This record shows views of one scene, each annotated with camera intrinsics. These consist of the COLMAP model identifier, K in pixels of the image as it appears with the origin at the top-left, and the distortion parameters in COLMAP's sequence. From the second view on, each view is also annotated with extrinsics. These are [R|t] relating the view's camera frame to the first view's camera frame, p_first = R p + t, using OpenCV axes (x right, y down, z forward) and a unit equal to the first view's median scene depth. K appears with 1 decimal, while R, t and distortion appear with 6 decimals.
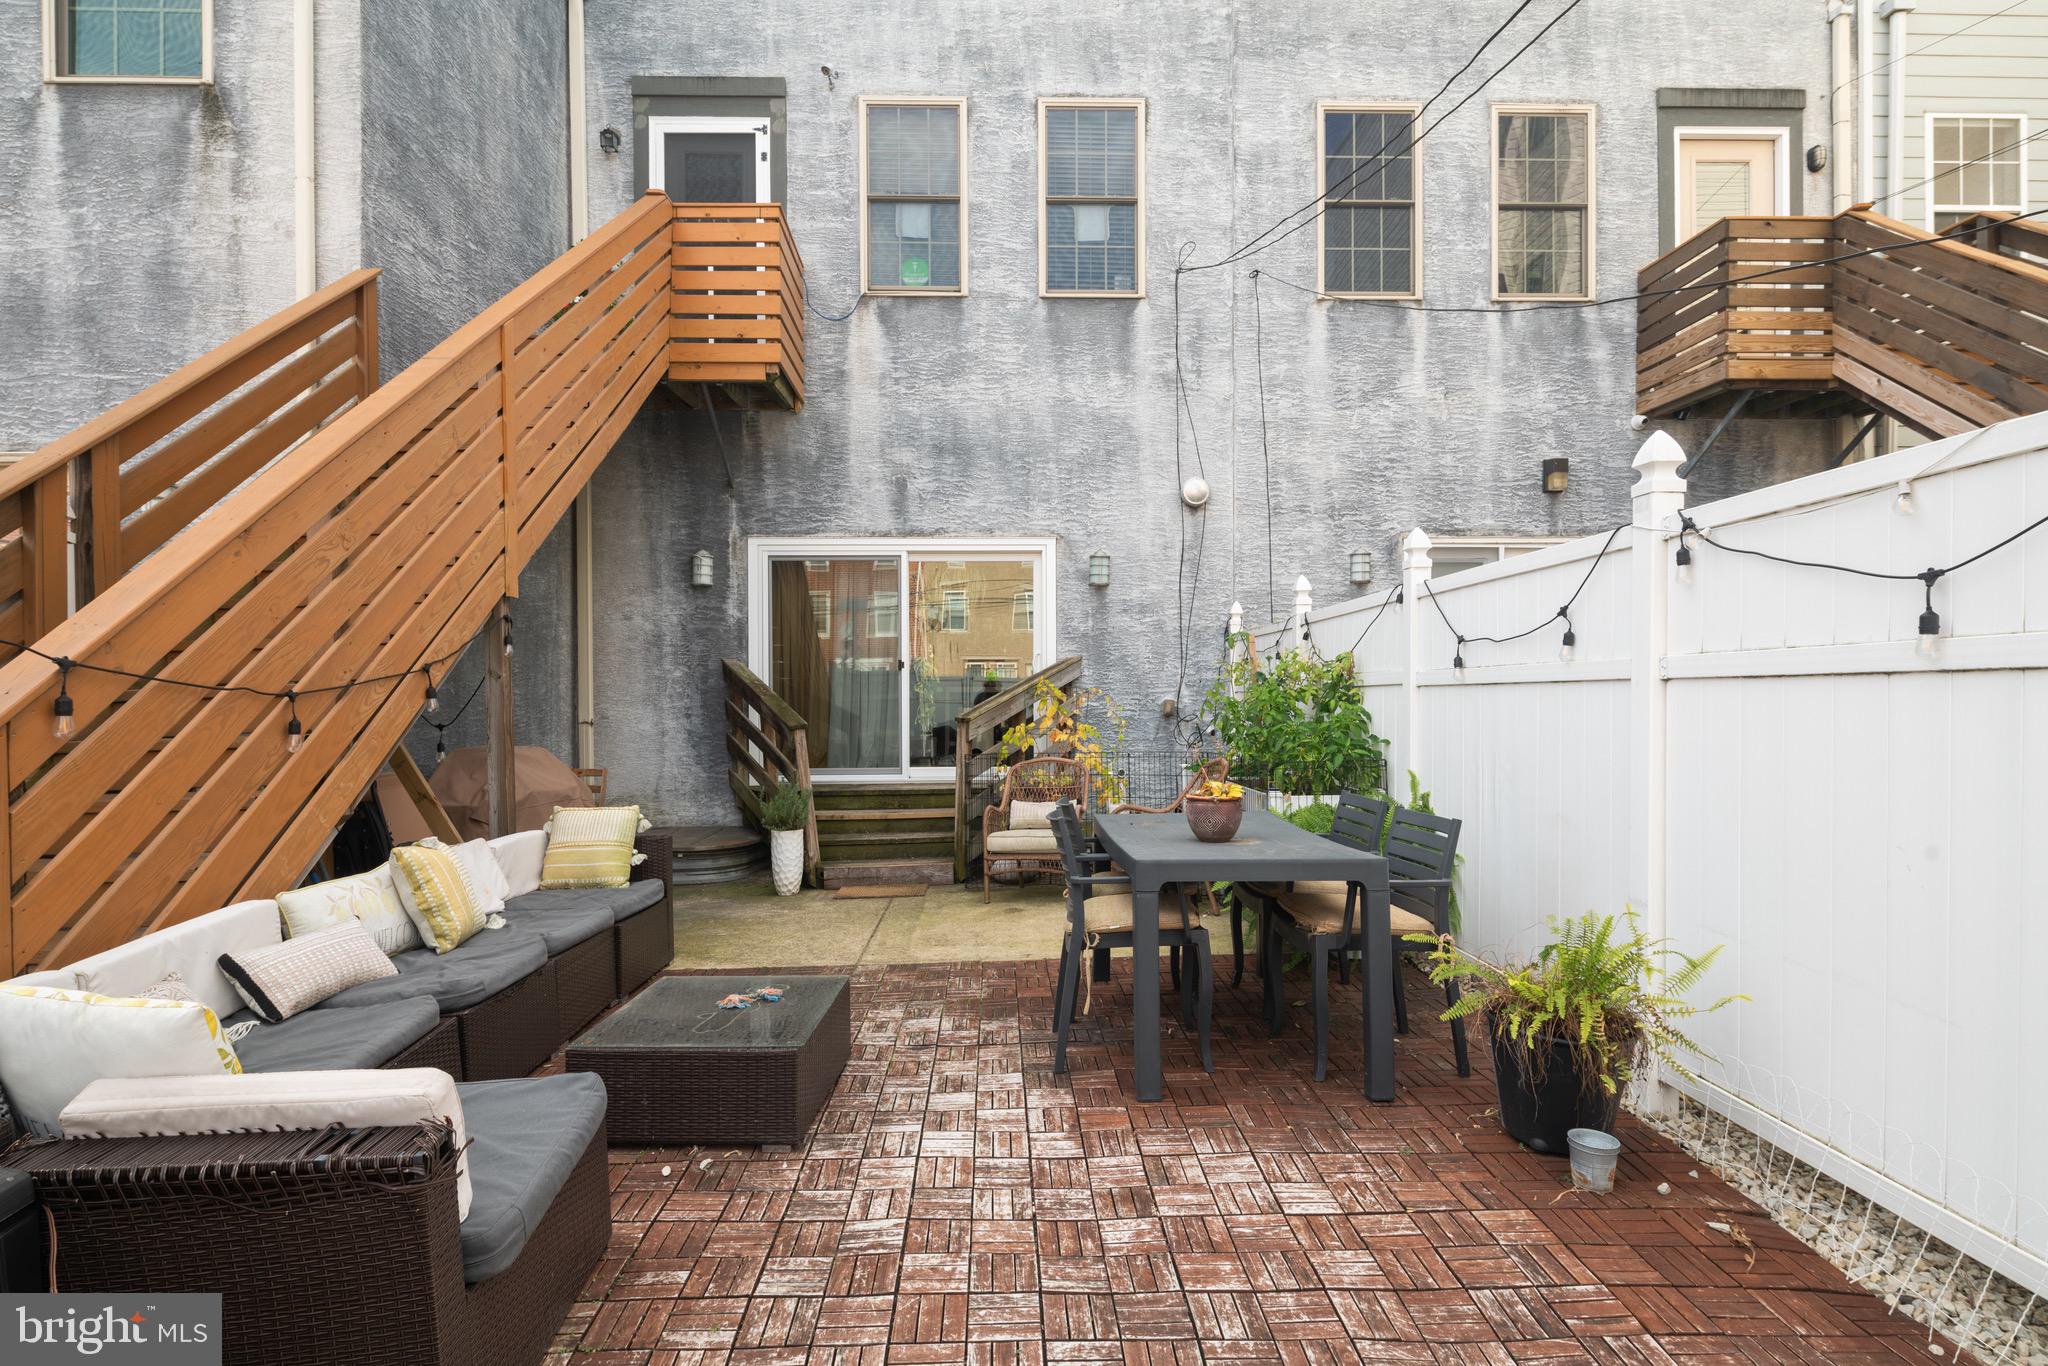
lens RADIAL K [[1031.9, 0, 1014.6], [0, 1031.9, 698.4], [0, 0, 1]] dist [0.000522, -0.000255]
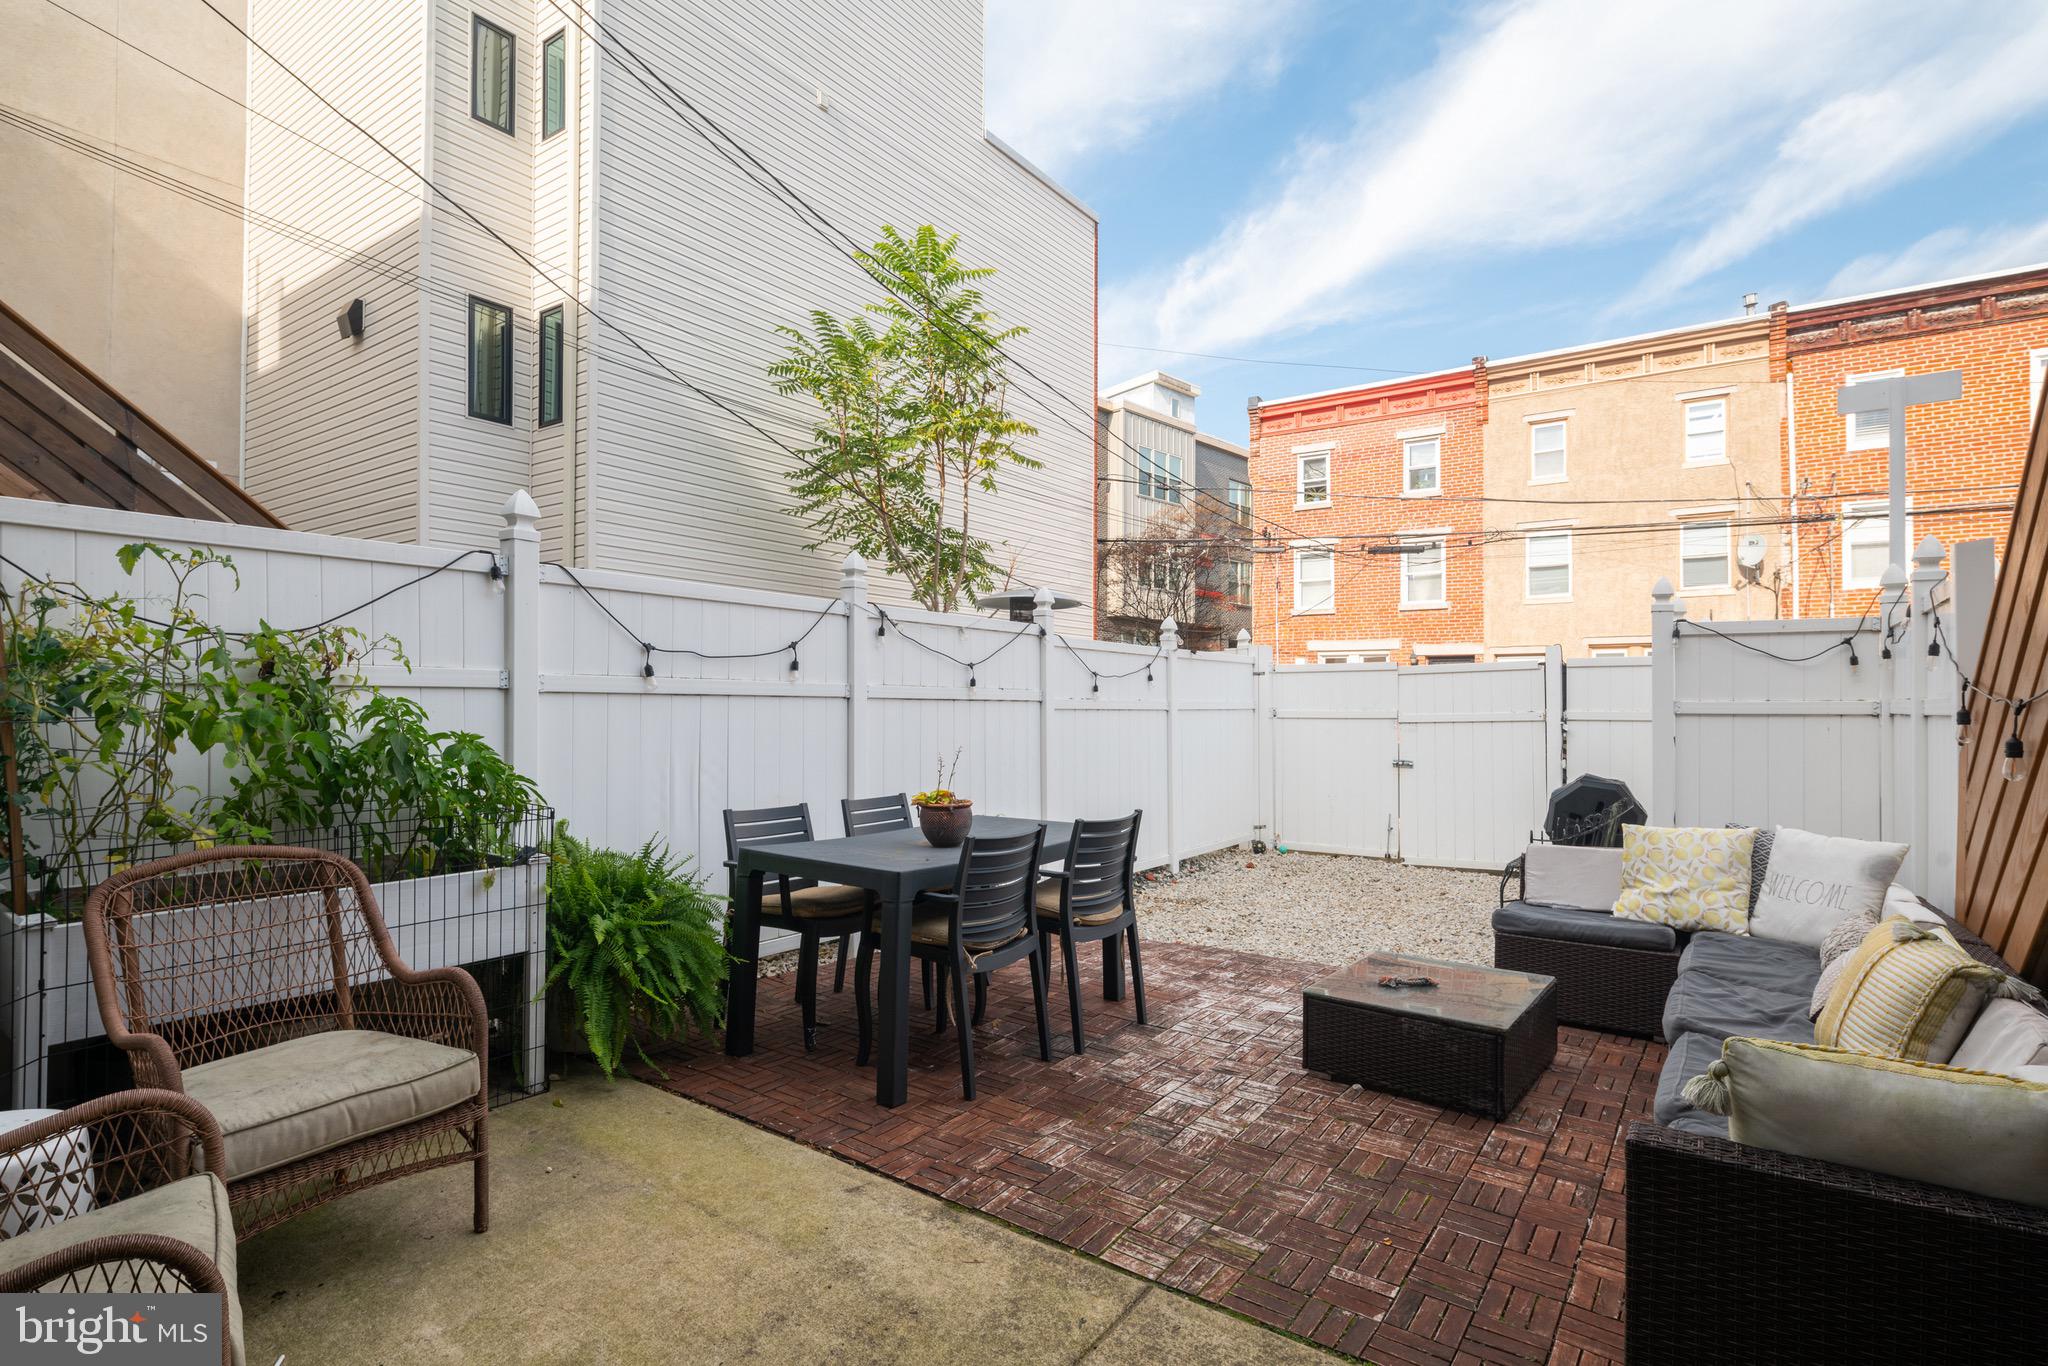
lens RADIAL K [[1031.9, 0, 1014.6], [0, 1031.9, 698.4], [0, 0, 1]] dist [0.000522, -0.000255]
pose [[-0.801763, -0.000603, 0.597642, -0.518690], [-0.008097, 0.999919, -0.009853, -0.002781], [-0.597587, -0.012739, -0.801703, 1.917992]]
